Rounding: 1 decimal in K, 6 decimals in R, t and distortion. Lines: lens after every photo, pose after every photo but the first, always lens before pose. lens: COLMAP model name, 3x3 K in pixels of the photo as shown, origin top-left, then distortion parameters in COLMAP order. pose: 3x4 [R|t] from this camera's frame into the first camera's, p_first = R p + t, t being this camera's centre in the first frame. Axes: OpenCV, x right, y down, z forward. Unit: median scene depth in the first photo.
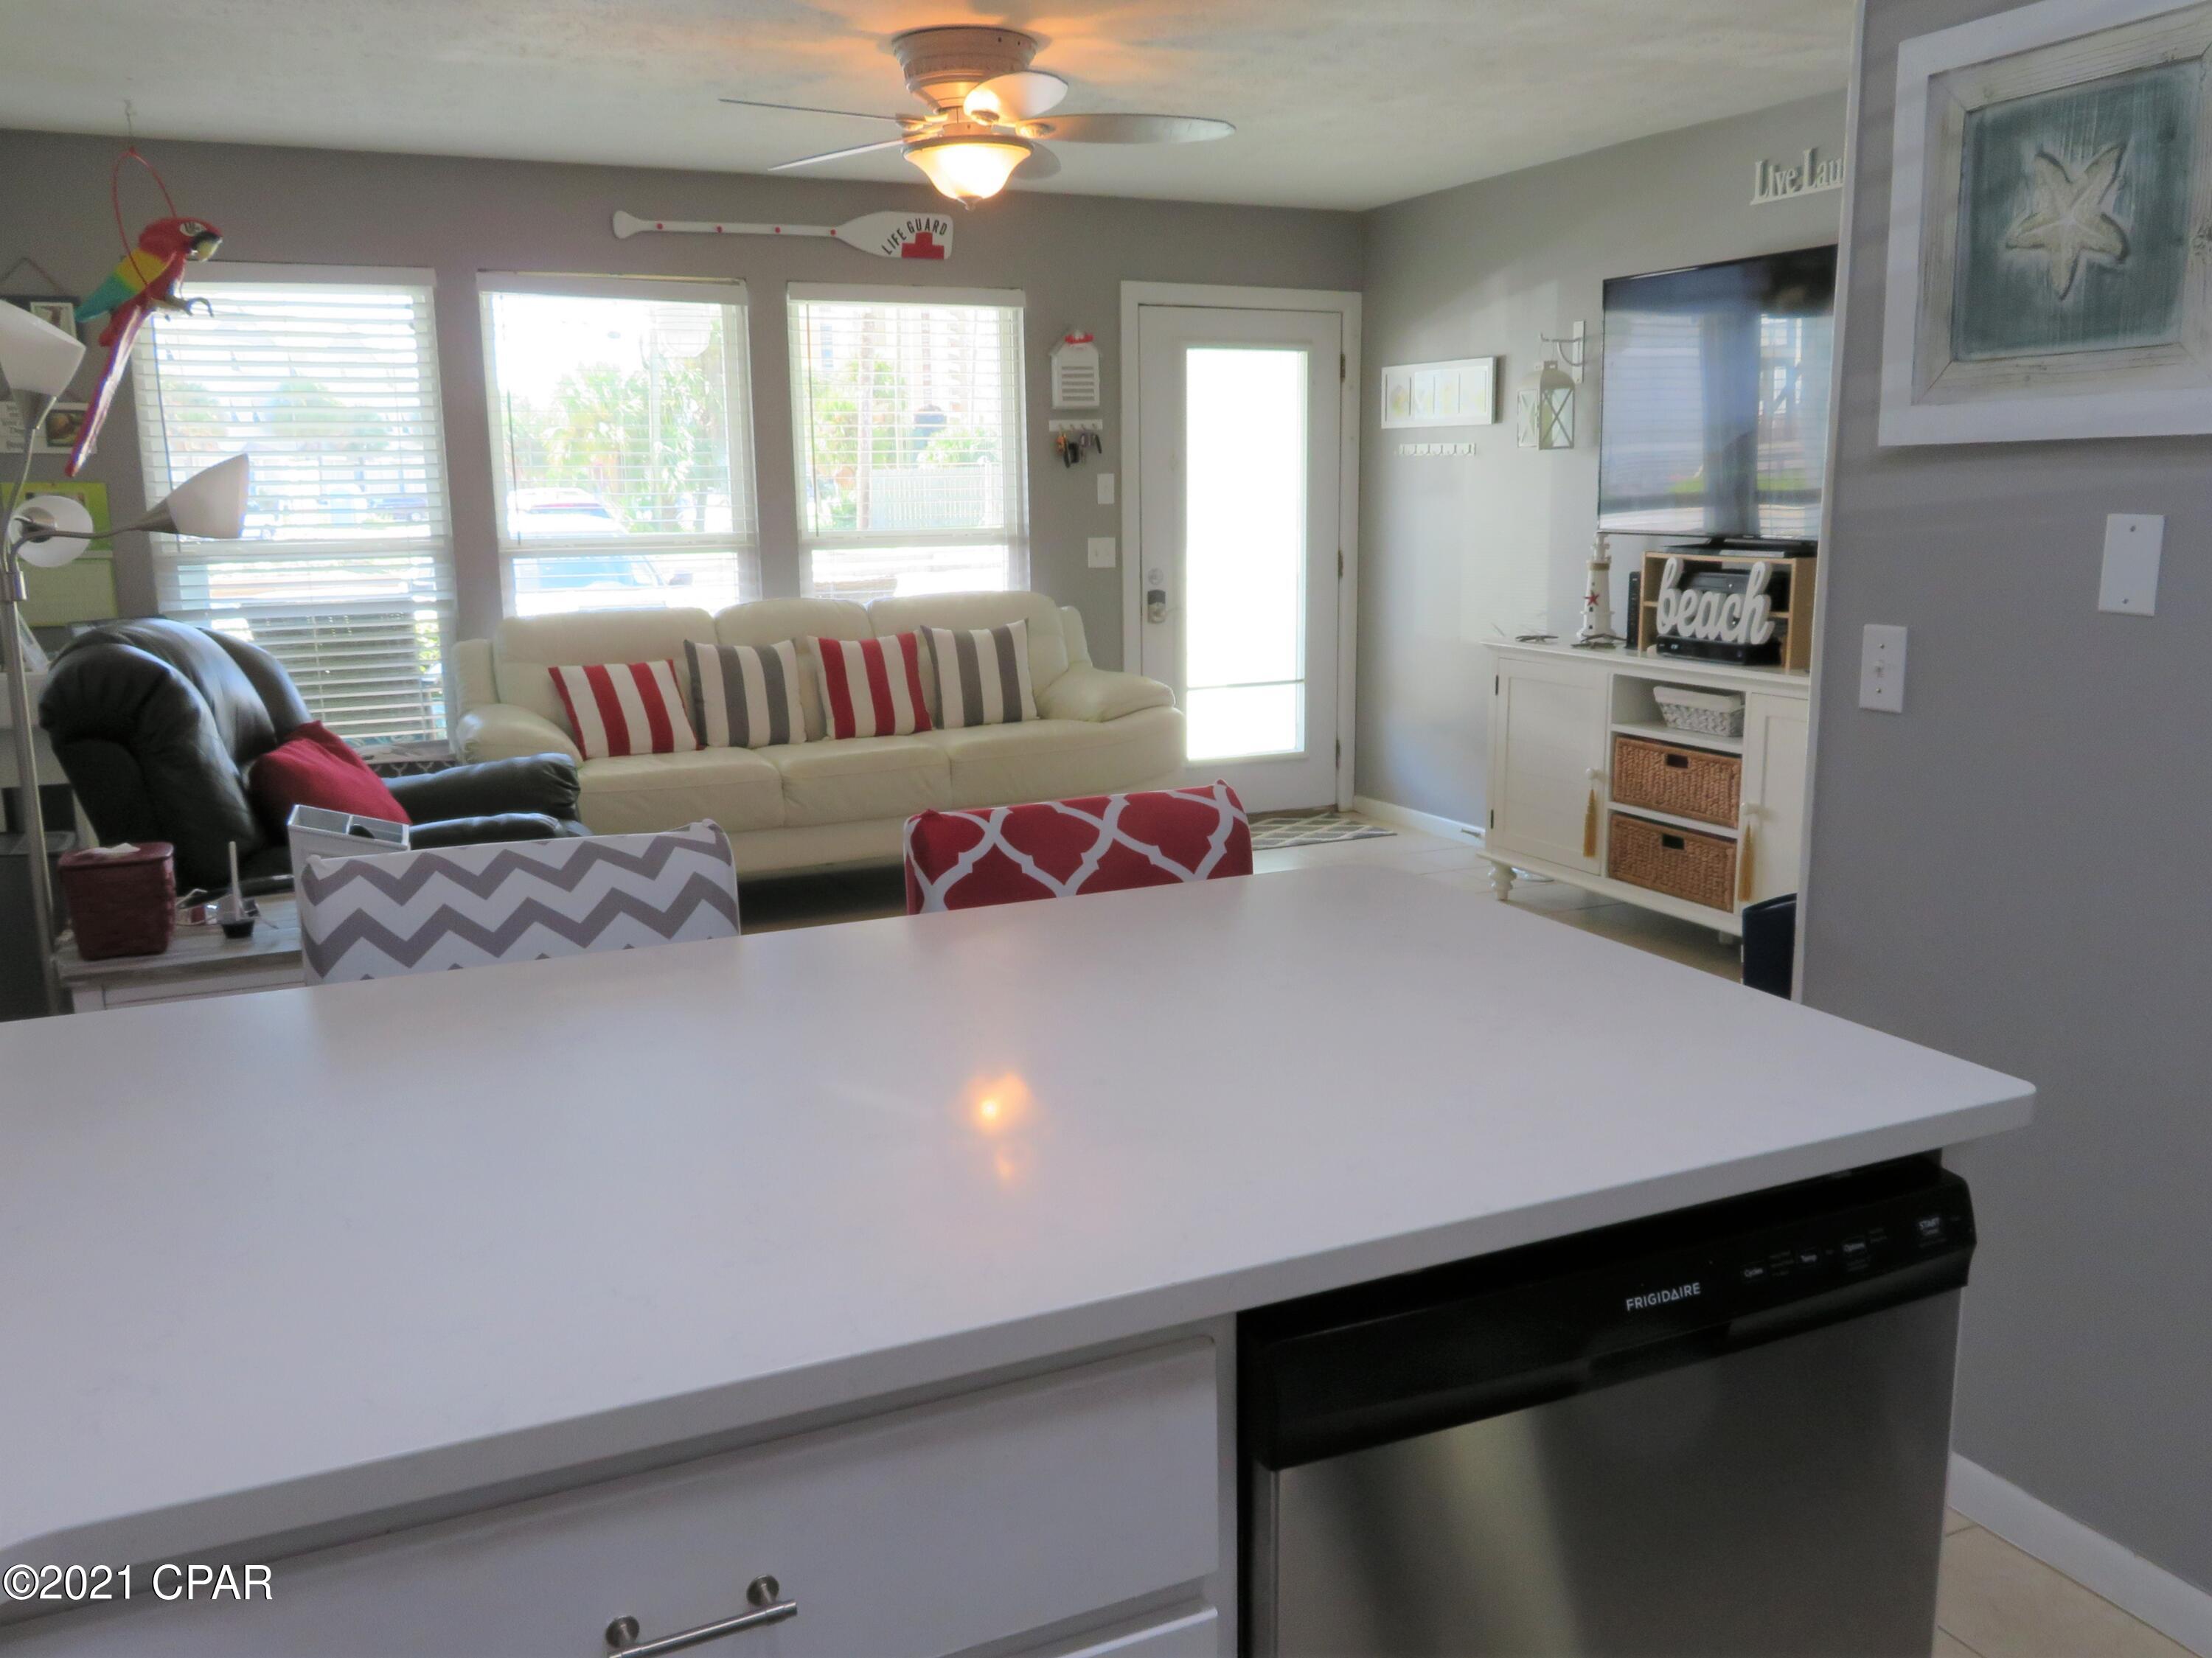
lens RADIAL K [[1798.3, 0, 1112.2], [0, 1798.3, 827.3], [0, 0, 1]] dist [-0.016103, 0.013049]
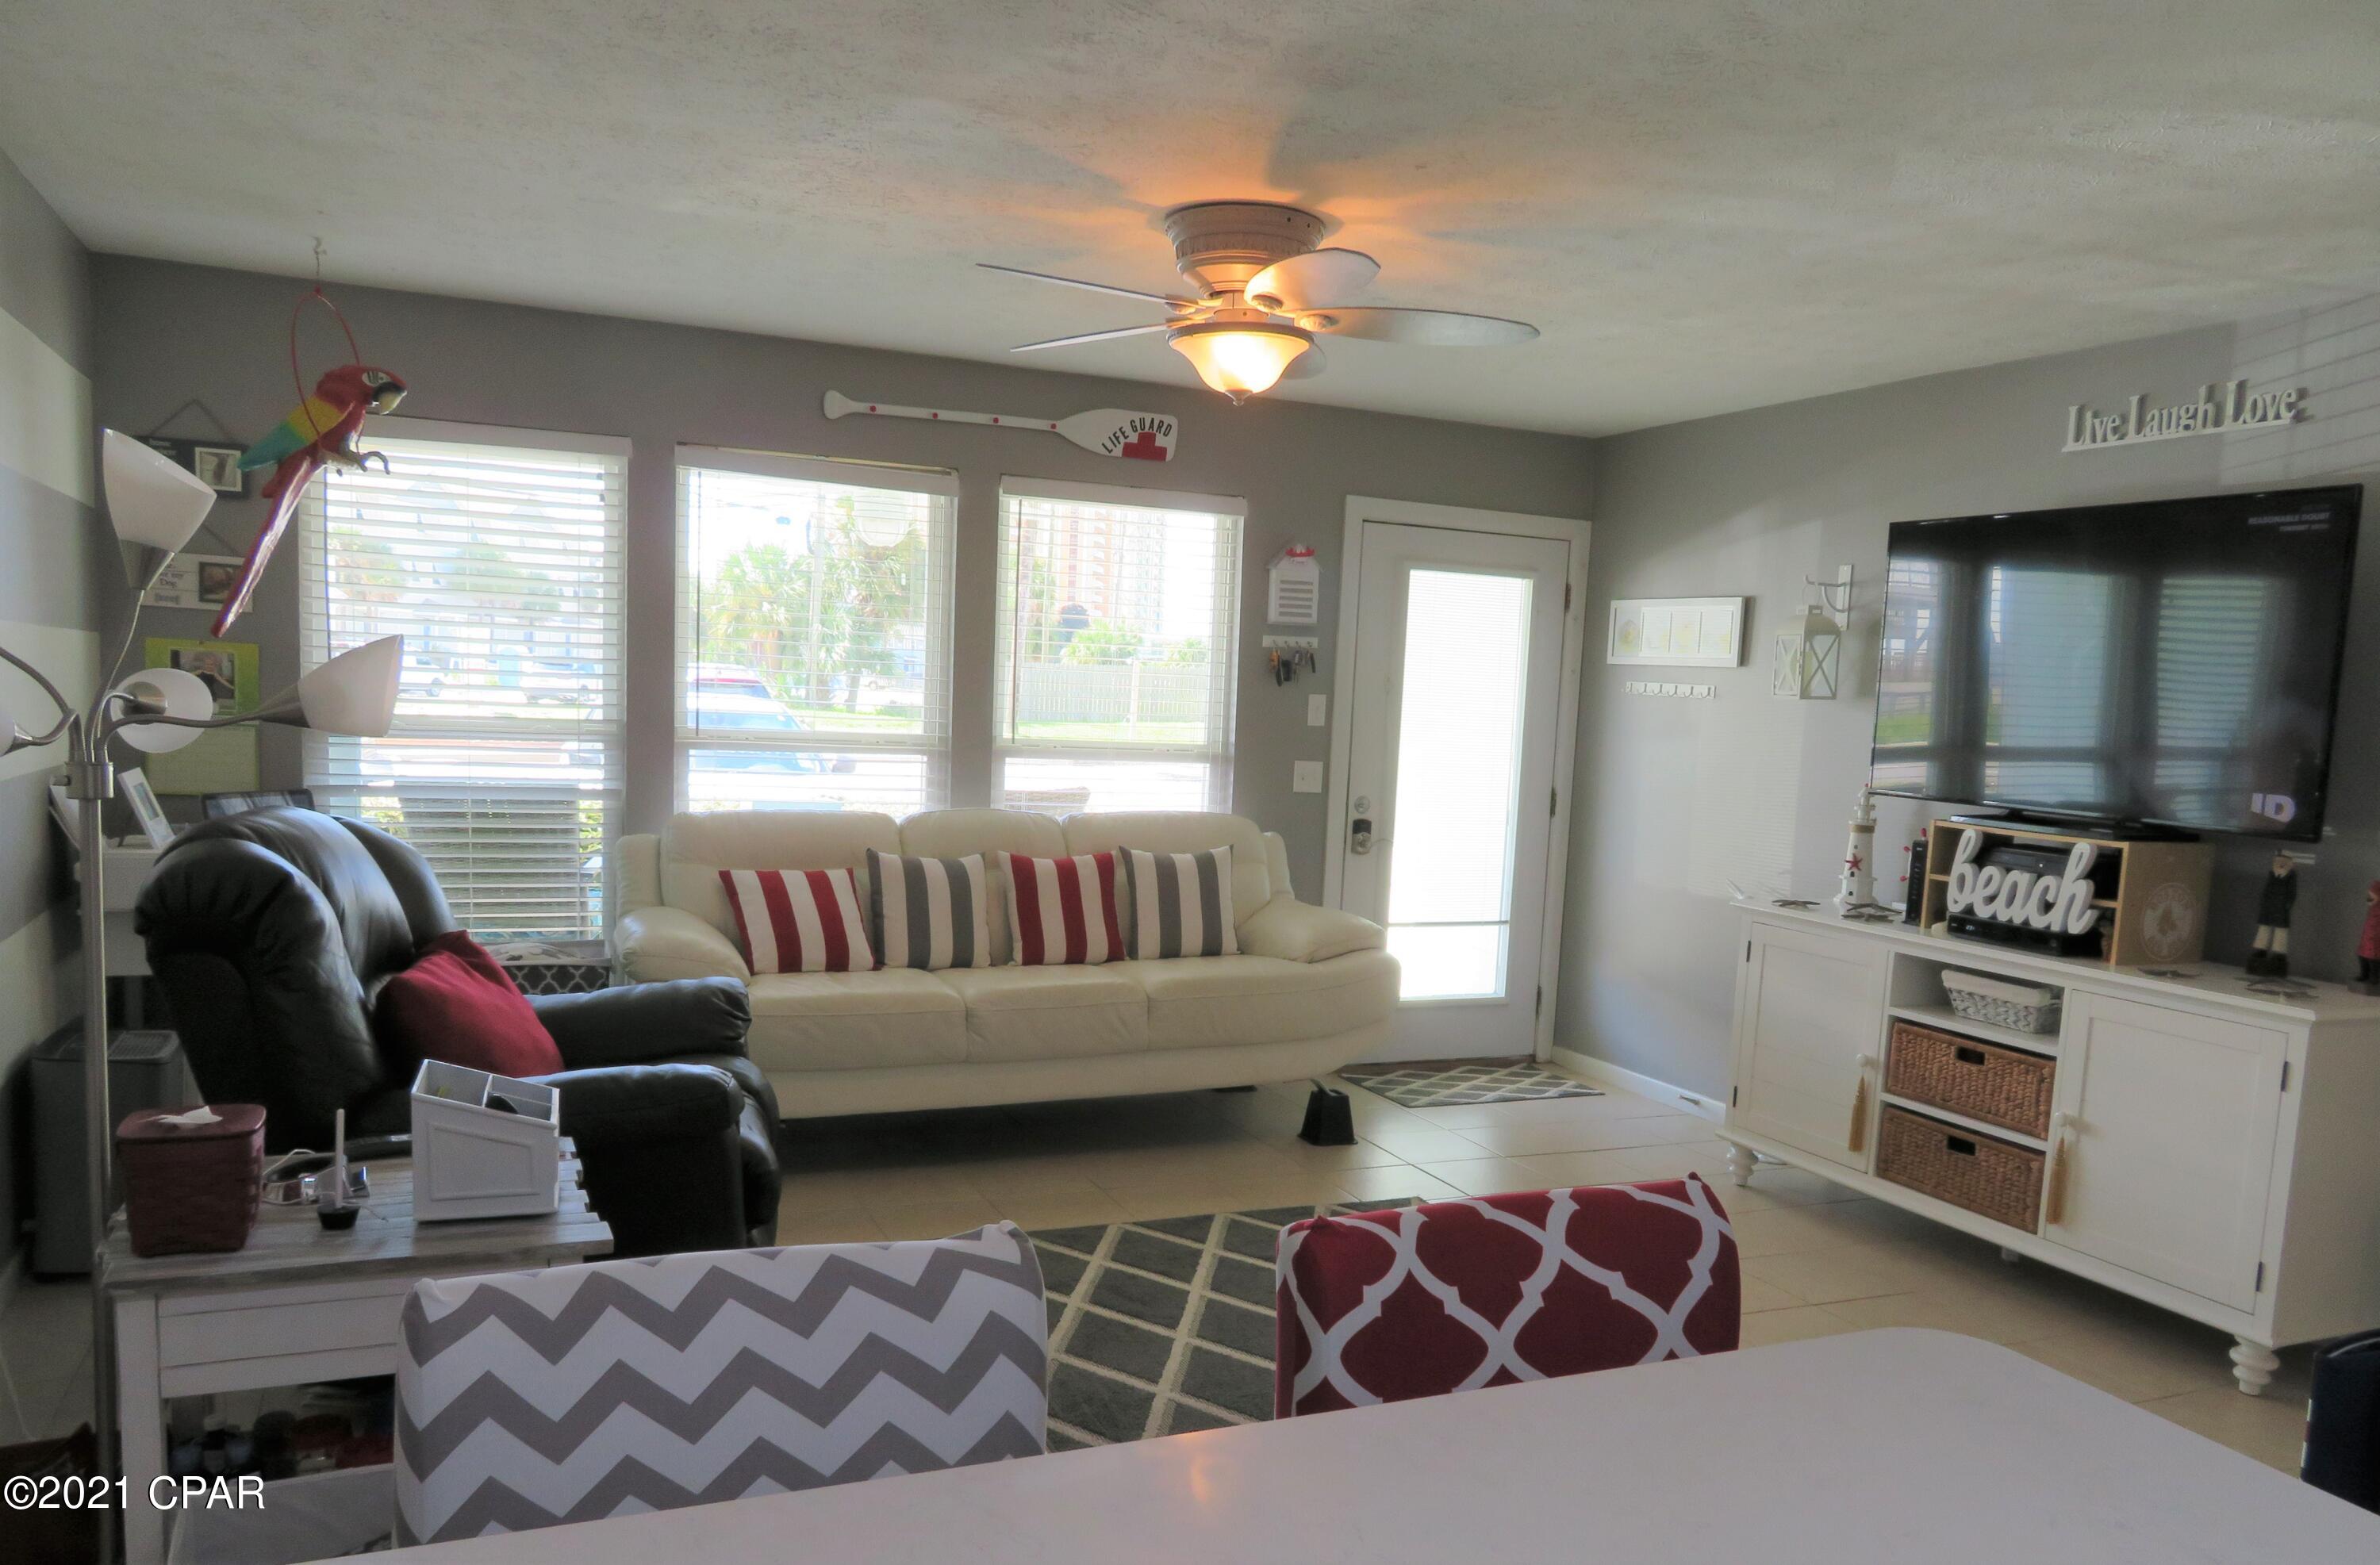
lens RADIAL K [[1718.9, 0, 1205.7], [0, 1718.9, 895.2], [0, 0, 1]] dist [-0.011863, 0.013886]
pose [[0.998137, 0.060097, -0.010545, -0.058289], [-0.060670, 0.995915, -0.066873, -0.034391], [0.006483, 0.067388, 0.997706, 0.131710]]
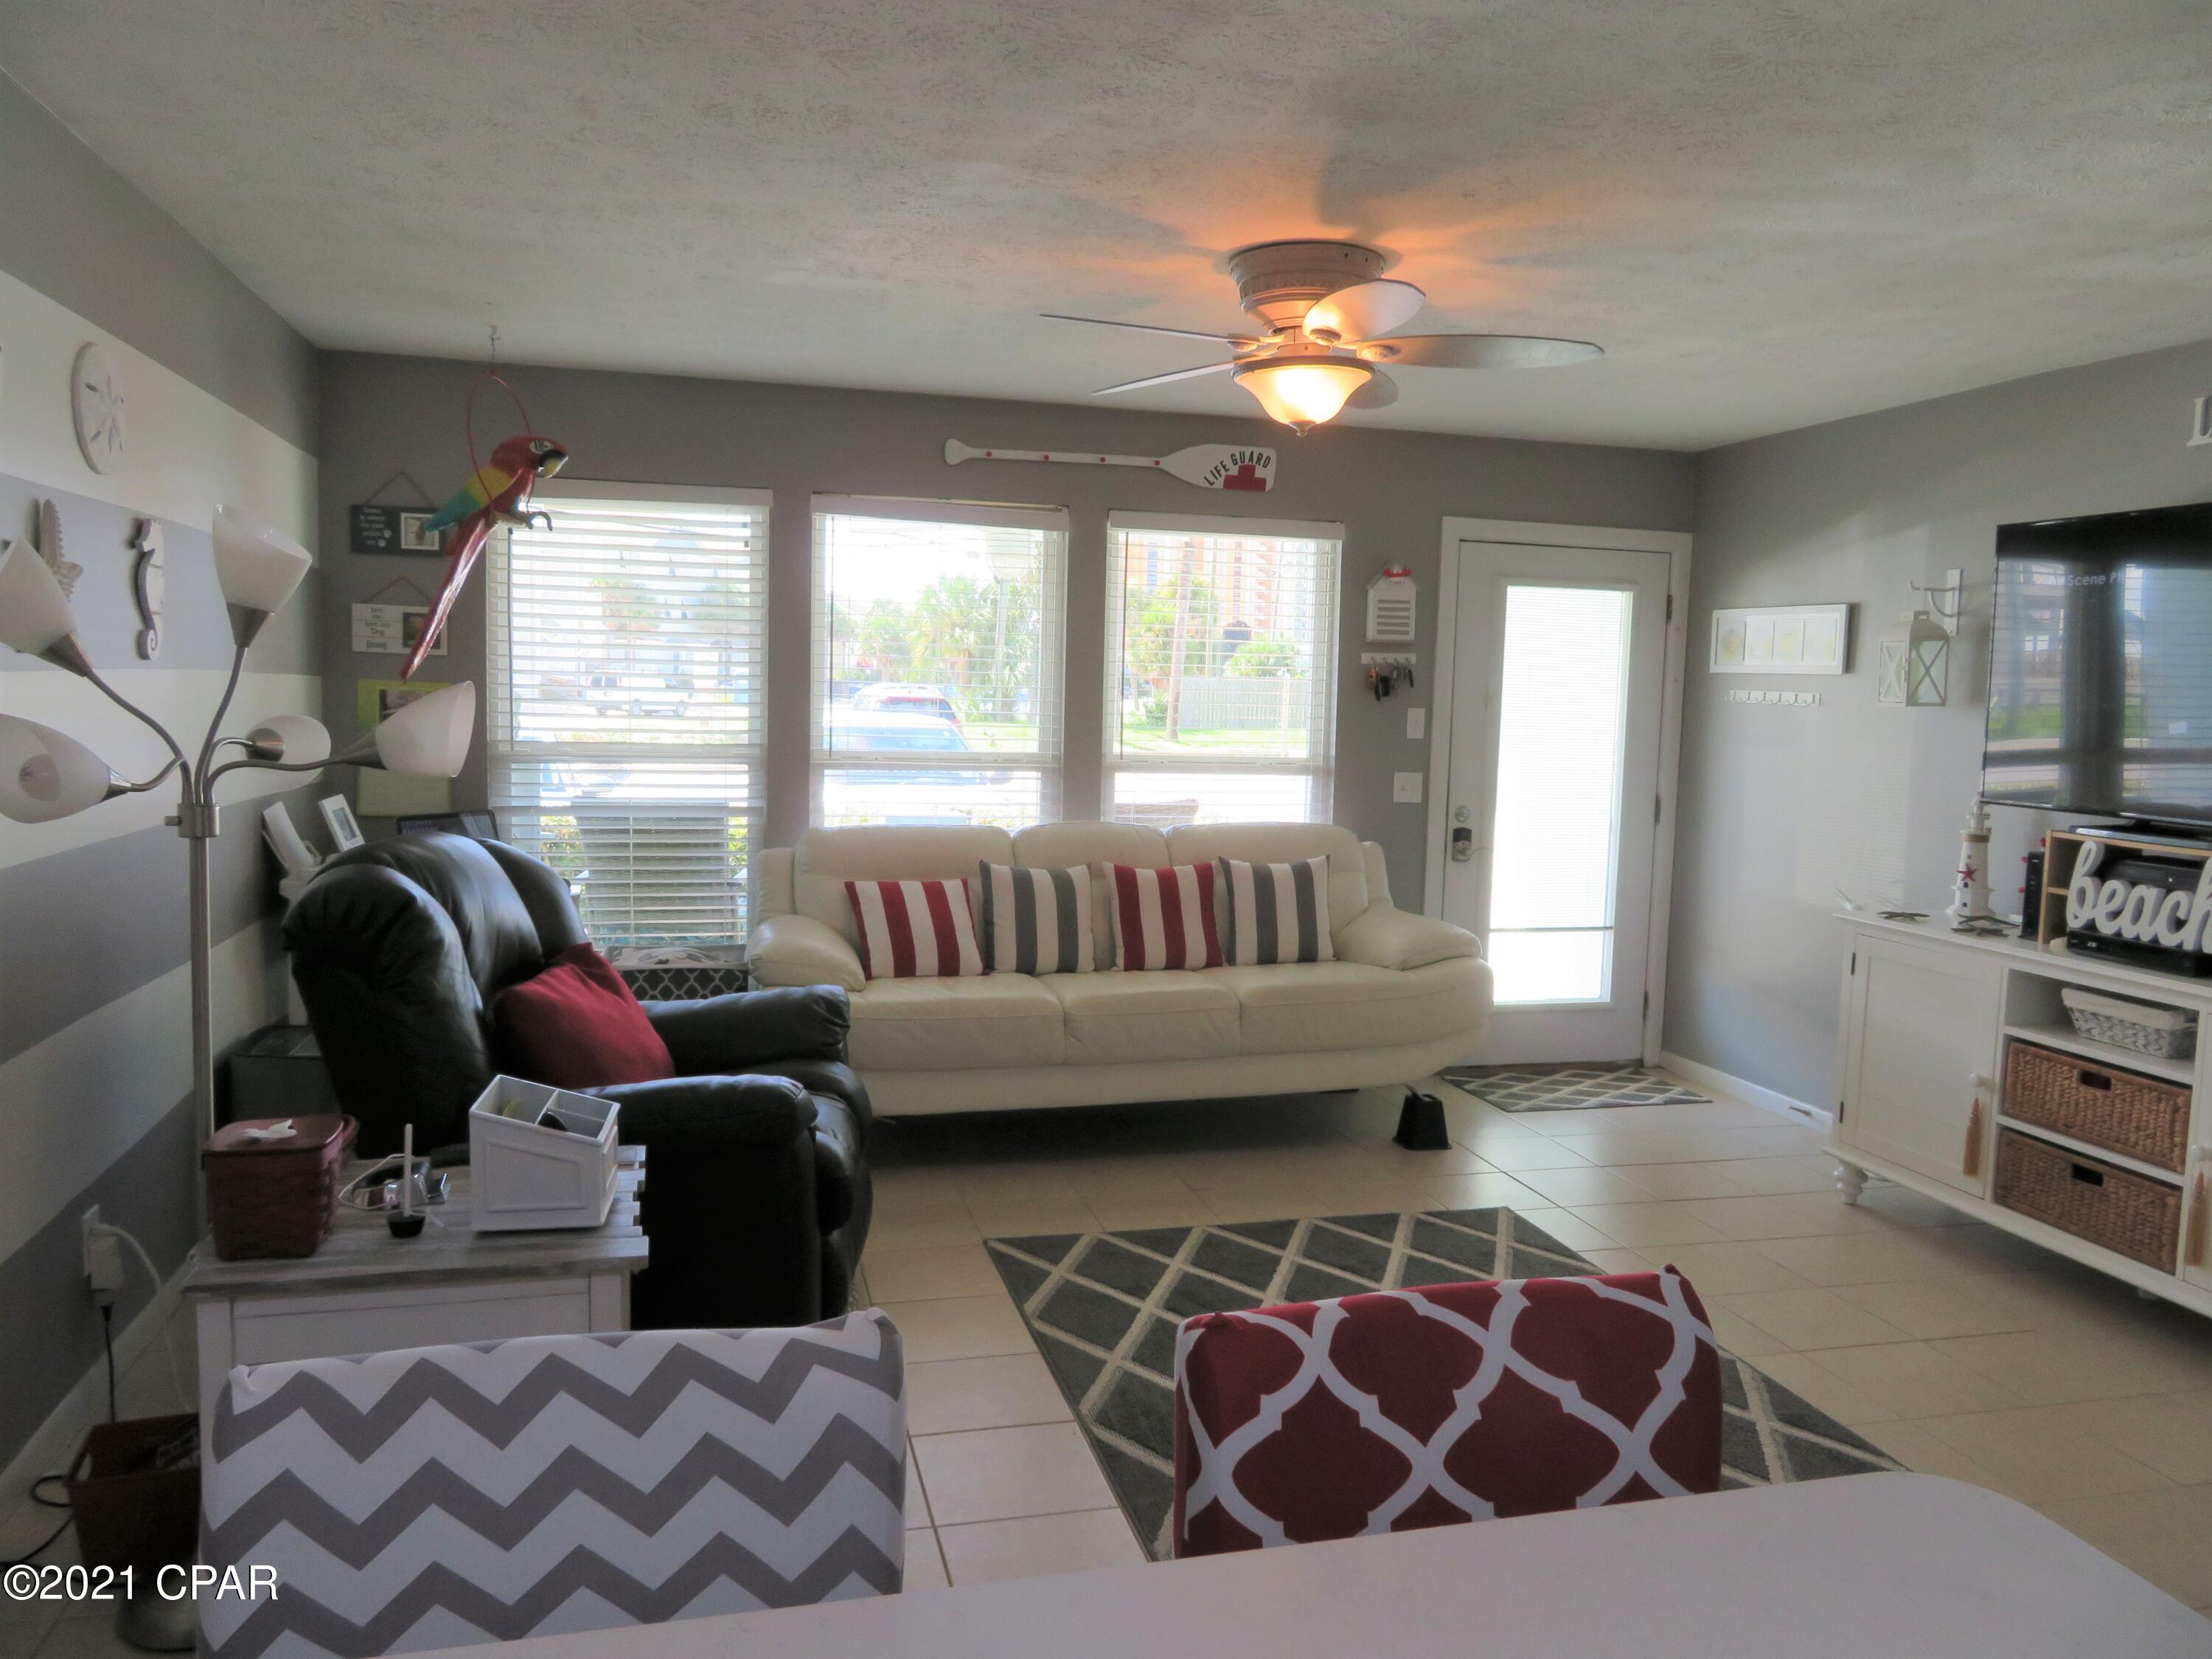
lens RADIAL K [[1575.8, 0, 1111.2], [0, 1575.8, 824.6], [0, 0, 1]] dist [-0.007956, 0.007940]
pose [[0.983773, 0.053980, -0.171103, -0.021278], [-0.071112, 0.992874, -0.095628, -0.049872], [0.164722, 0.106243, 0.980601, 0.171795]]
